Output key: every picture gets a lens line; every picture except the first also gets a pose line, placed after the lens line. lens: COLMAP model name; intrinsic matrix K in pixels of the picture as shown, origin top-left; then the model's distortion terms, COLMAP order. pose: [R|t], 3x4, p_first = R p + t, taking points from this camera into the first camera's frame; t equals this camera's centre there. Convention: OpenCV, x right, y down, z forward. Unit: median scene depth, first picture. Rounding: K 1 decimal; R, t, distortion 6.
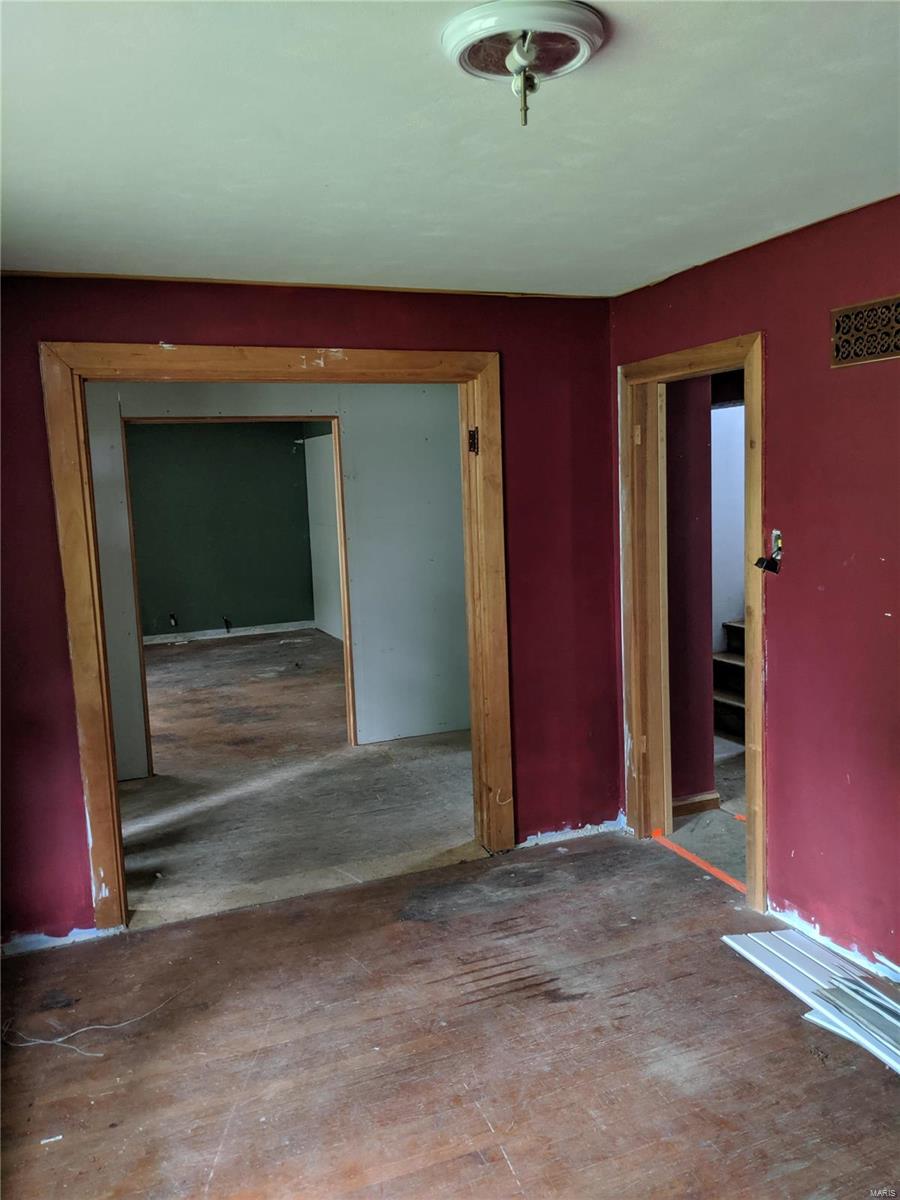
lens RADIAL K [[972.2, 0, 452.9], [0, 972.2, 604.6], [0, 0, 1]] dist [0.031641, -0.068332]
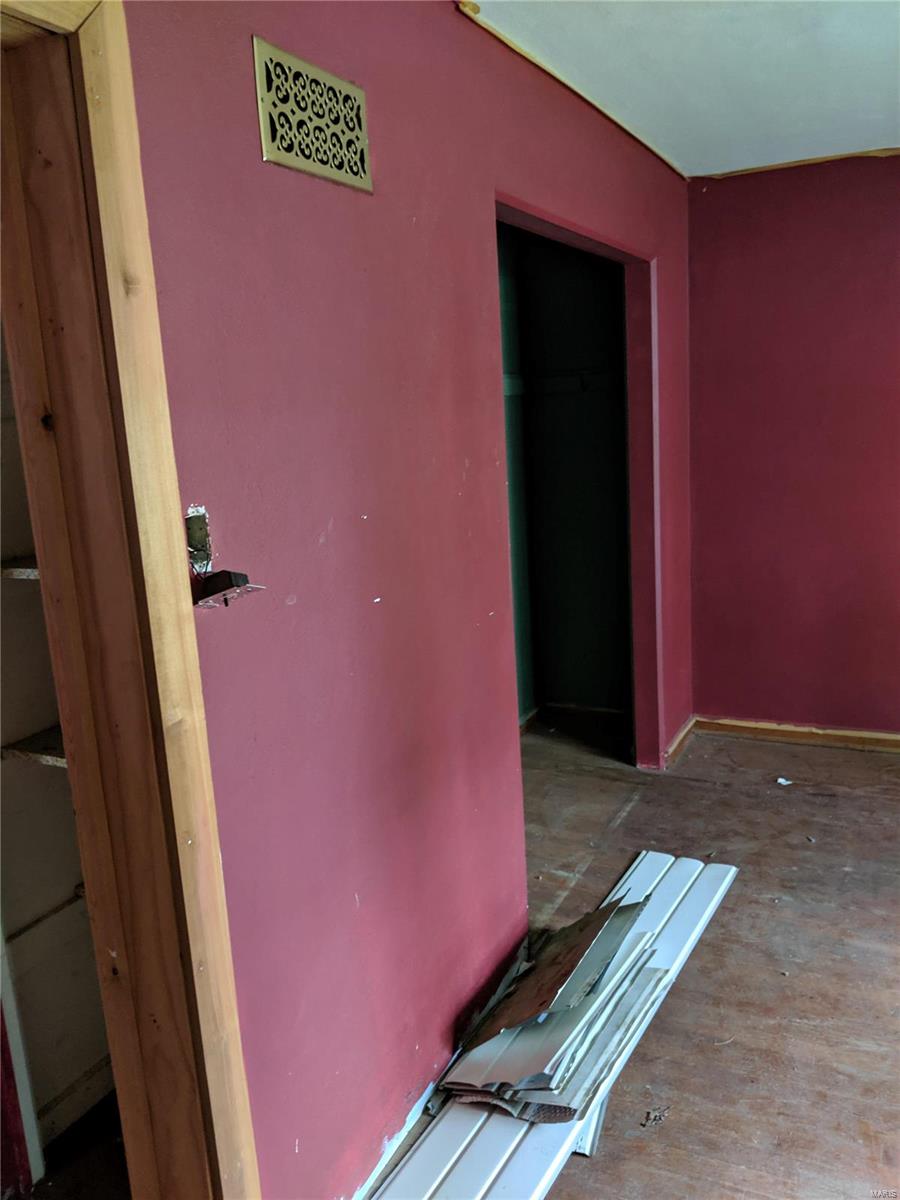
lens RADIAL K [[972.2, 0, 447.9], [0, 972.2, 588.1], [0, 0, 1]] dist [0.031641, -0.068332]
pose [[-0.653542, -0.068889, 0.753749, -0.066785], [0.173594, 0.955661, 0.237858, -0.142778], [-0.736715, 0.286297, -0.612606, 1.373629]]
